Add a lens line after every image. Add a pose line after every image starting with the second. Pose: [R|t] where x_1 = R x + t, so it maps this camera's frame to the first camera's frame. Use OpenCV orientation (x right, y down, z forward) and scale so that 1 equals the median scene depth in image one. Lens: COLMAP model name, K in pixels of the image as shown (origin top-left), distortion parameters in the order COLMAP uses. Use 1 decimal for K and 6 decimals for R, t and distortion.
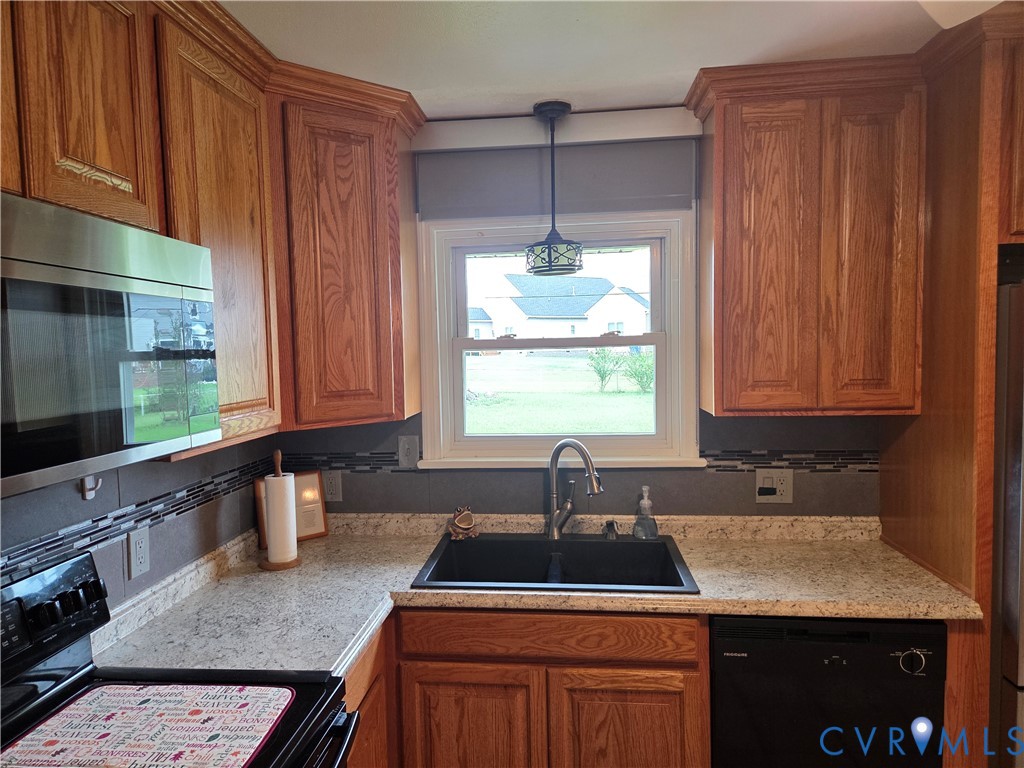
lens RADIAL K [[683.0, 0, 502.1], [0, 683.0, 389.5], [0, 0, 1]] dist [0.064367, -0.054895]
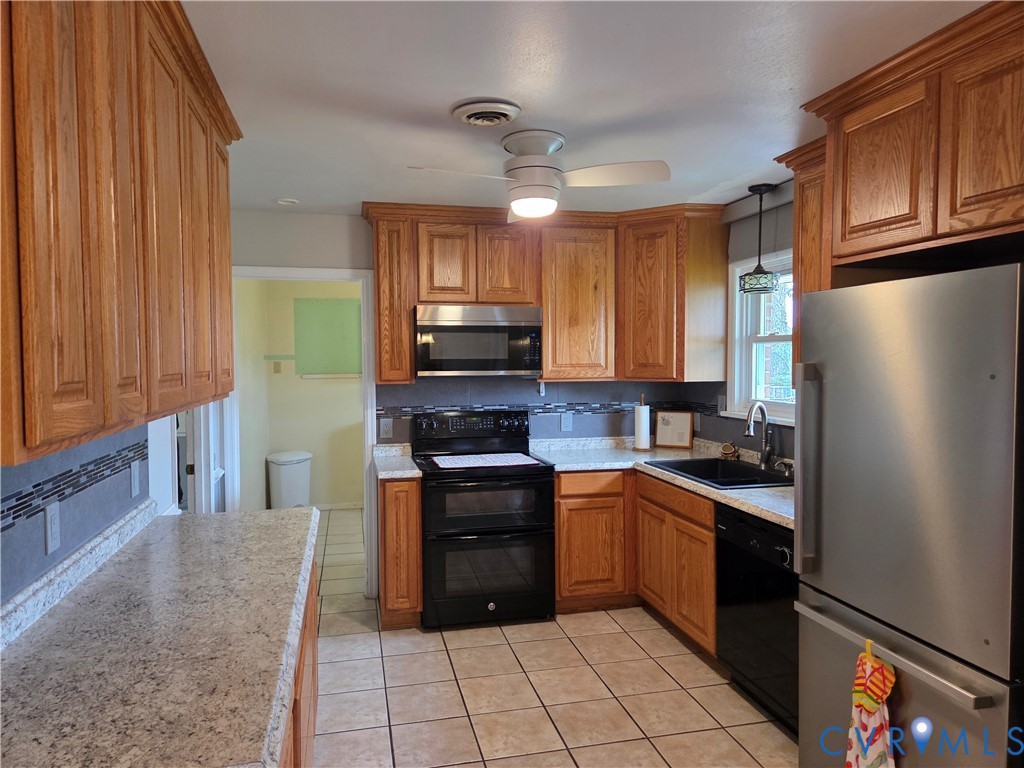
lens RADIAL K [[683.0, 0, 502.1], [0, 683.0, 389.5], [0, 0, 1]] dist [0.064367, -0.054895]
pose [[0.326005, 0.066115, -0.943053, 1.519886], [-0.060588, 0.996962, 0.048949, 0.005526], [0.943424, 0.041180, 0.329021, -0.045314]]
